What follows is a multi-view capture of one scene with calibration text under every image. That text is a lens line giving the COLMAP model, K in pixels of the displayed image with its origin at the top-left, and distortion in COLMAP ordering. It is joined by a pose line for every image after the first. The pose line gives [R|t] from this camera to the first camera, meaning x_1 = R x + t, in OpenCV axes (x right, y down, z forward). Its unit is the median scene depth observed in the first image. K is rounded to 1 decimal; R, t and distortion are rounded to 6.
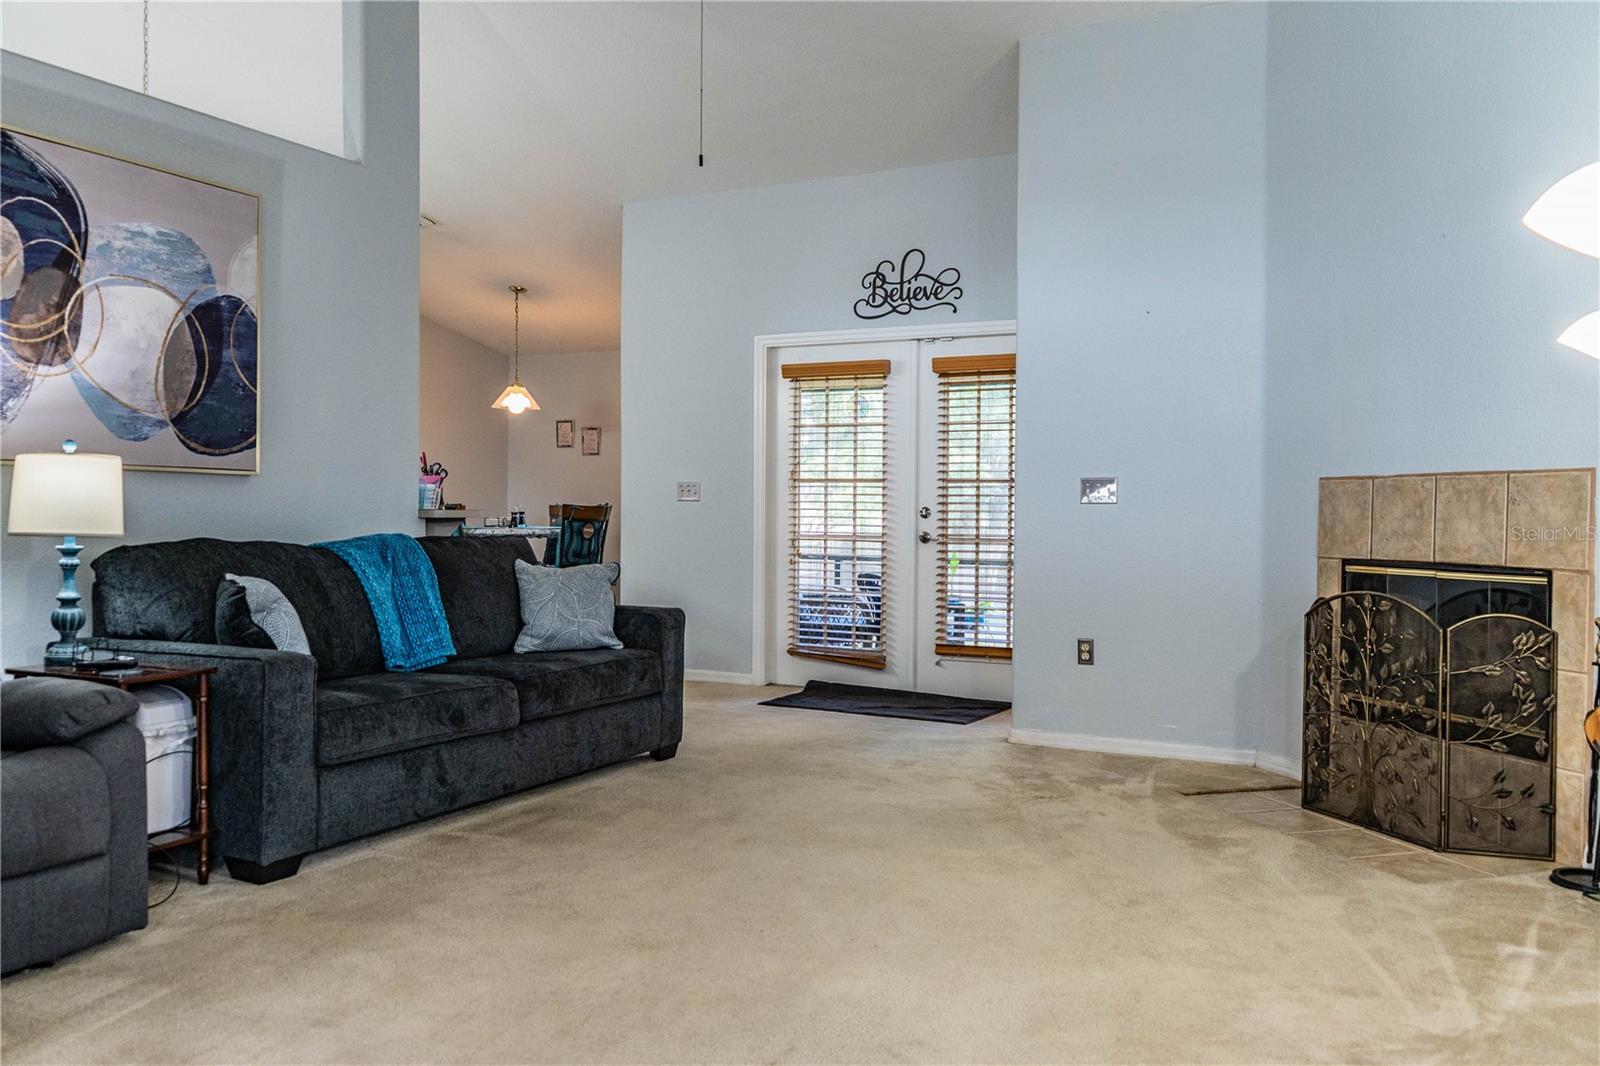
lens RADIAL K [[1276.3, 0, 802.2], [0, 1276.3, 524.1], [0, 0, 1]] dist [-0.013270, 0.017660]
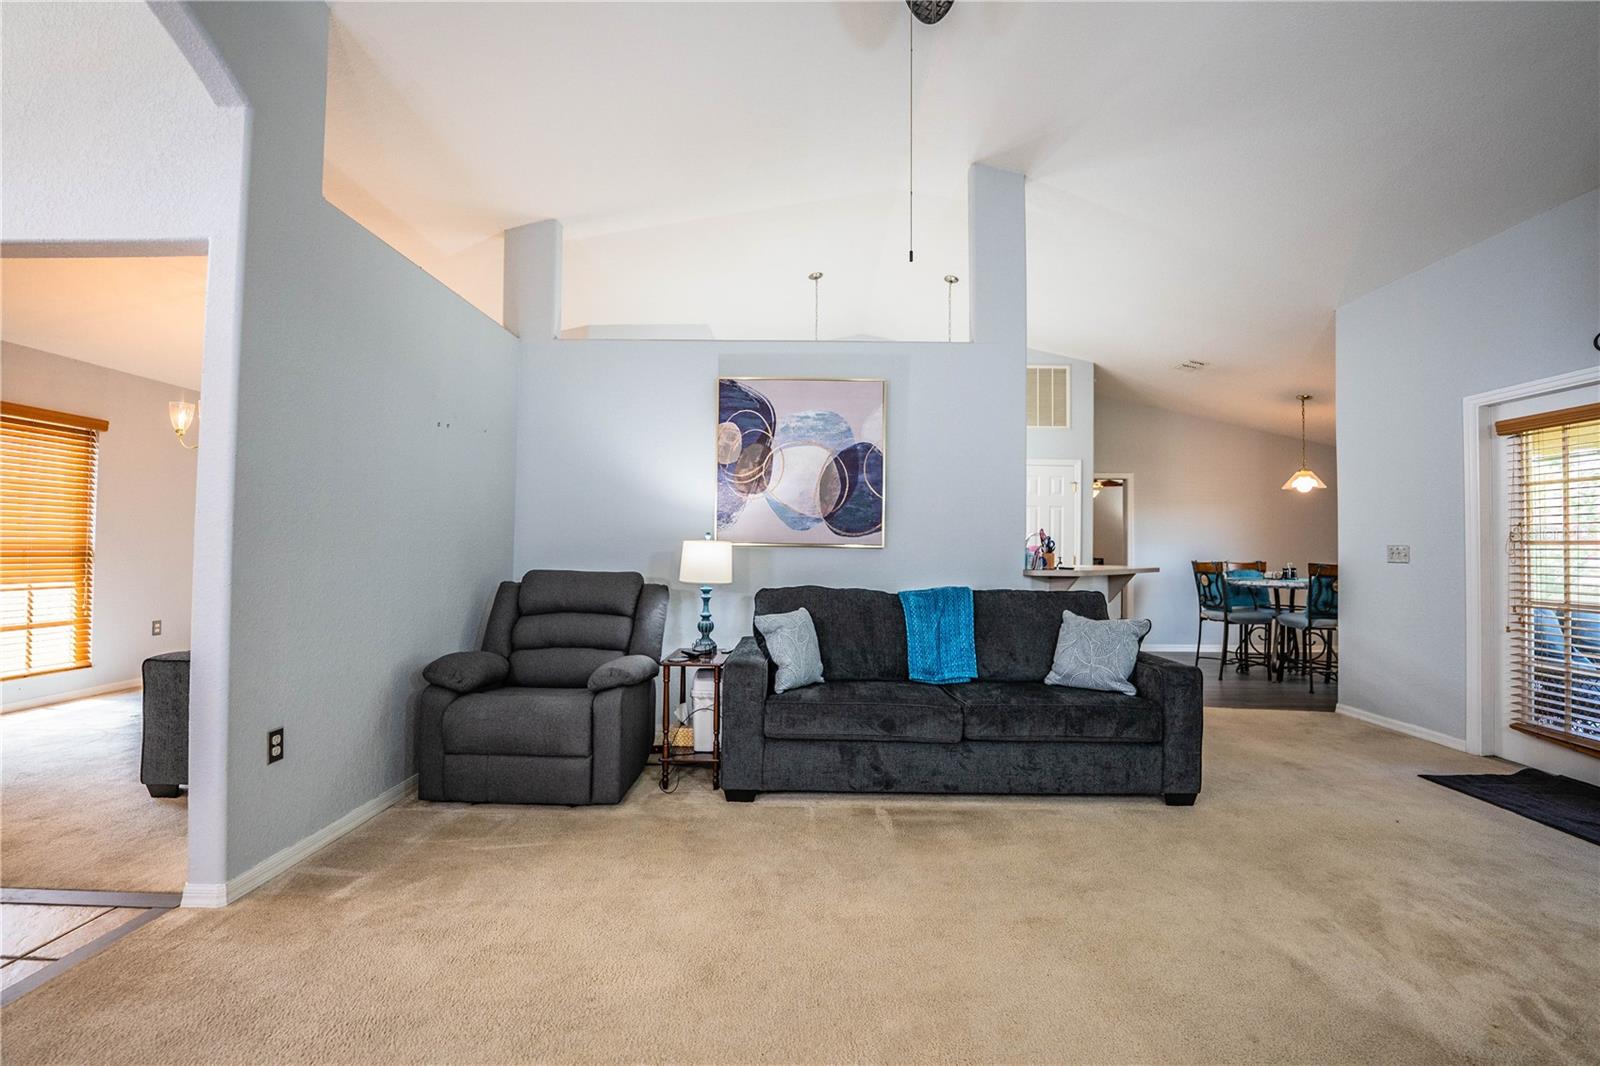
lens RADIAL K [[653.1, 0, 809.4], [0, 653.1, 537.9], [0, 0, 1]] dist [-0.021661, 0.002138]
pose [[0.450039, -0.018508, -0.892817, 0.295394], [-0.017382, 0.999414, -0.029479, -0.025747], [0.892840, 0.028786, 0.449454, 0.553770]]
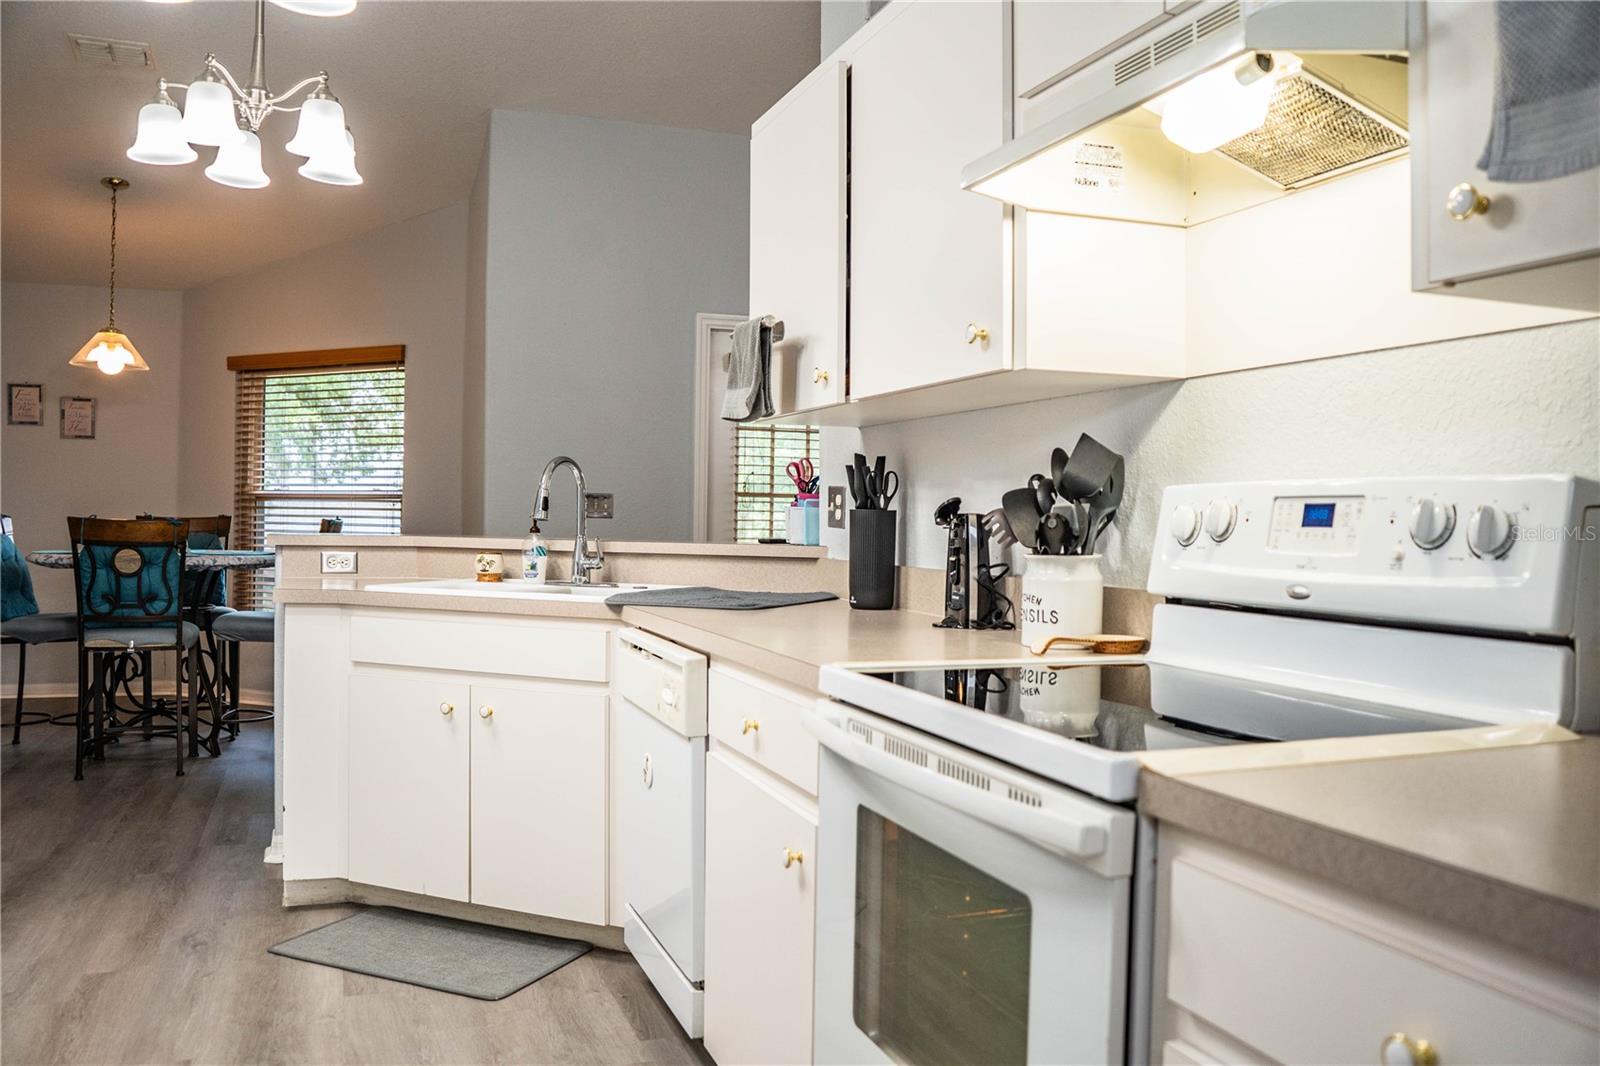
lens RADIAL K [[1276.3, 0, 784.4], [0, 1276.3, 528.4], [0, 0, 1]] dist [-0.013270, 0.017660]
pose [[0.721489, -0.003201, 0.692419, -0.925914], [-0.002566, 0.999970, 0.007297, -0.031073], [-0.692422, -0.007042, 0.721459, 0.645765]]
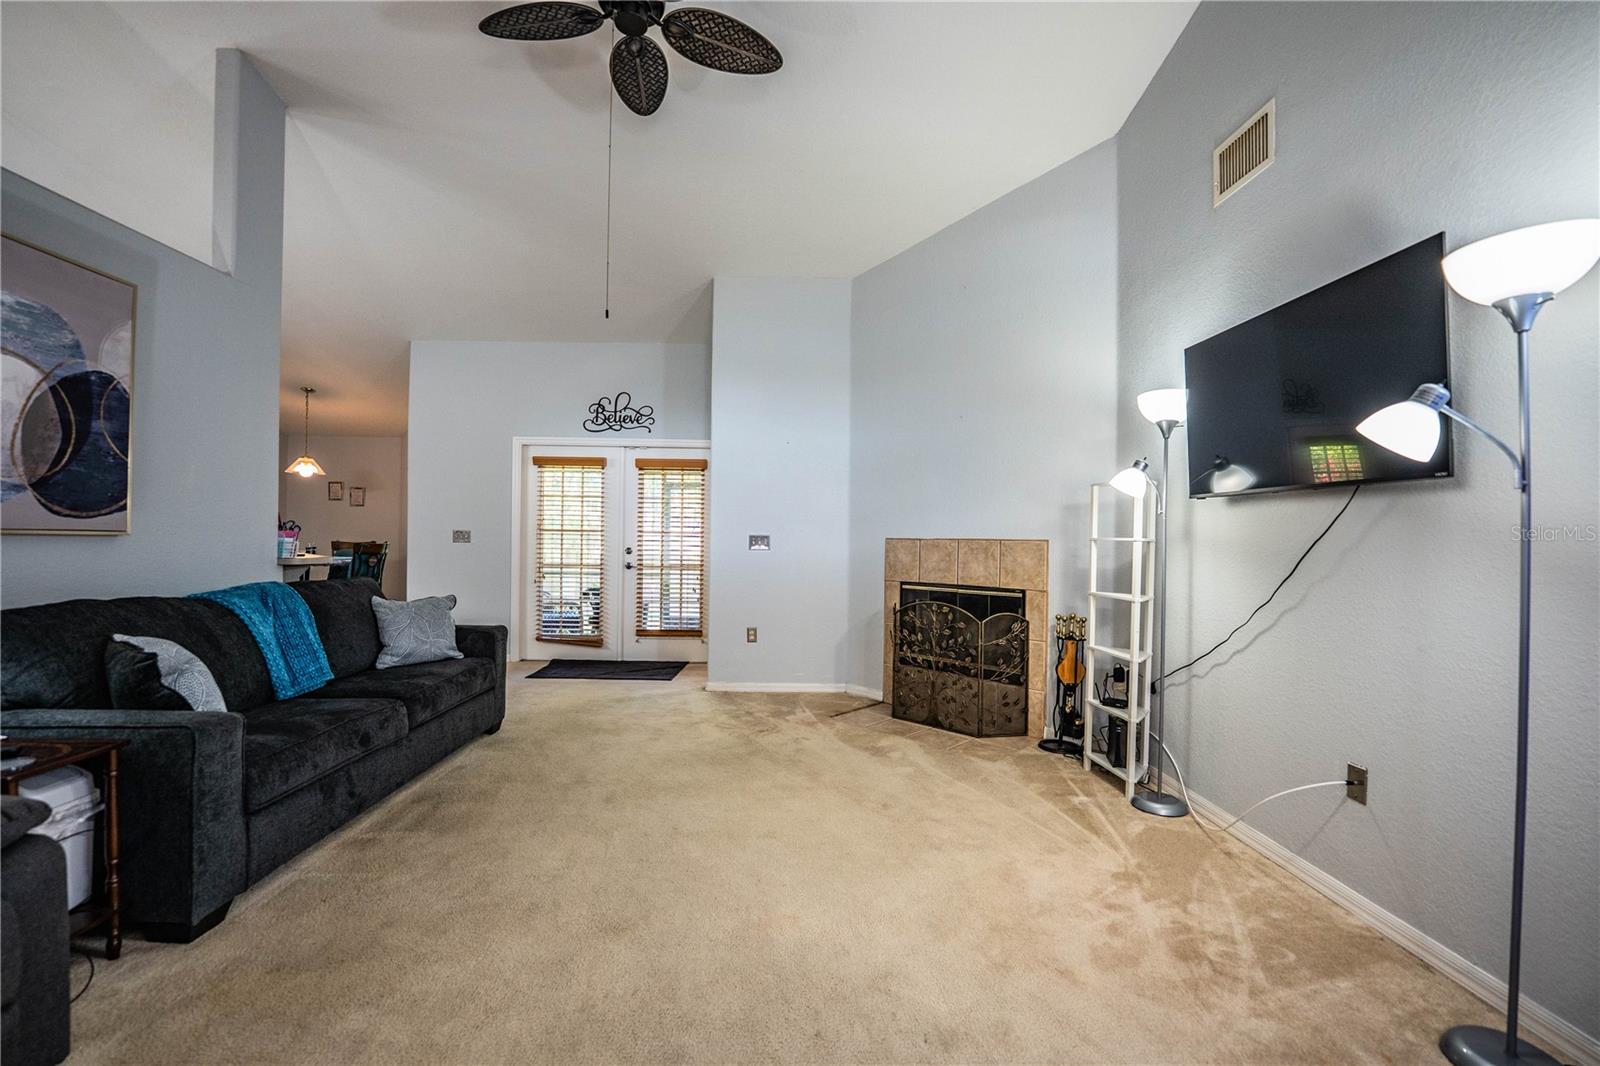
lens RADIAL K [[653.1, 0, 799.4], [0, 653.1, 534.9], [0, 0, 1]] dist [-0.021661, 0.002138]
pose [[0.877979, 0.005397, 0.478670, -0.185942], [-0.000931, 0.999954, -0.009567, -0.035097], [-0.478699, 0.007954, 0.877943, 0.236855]]
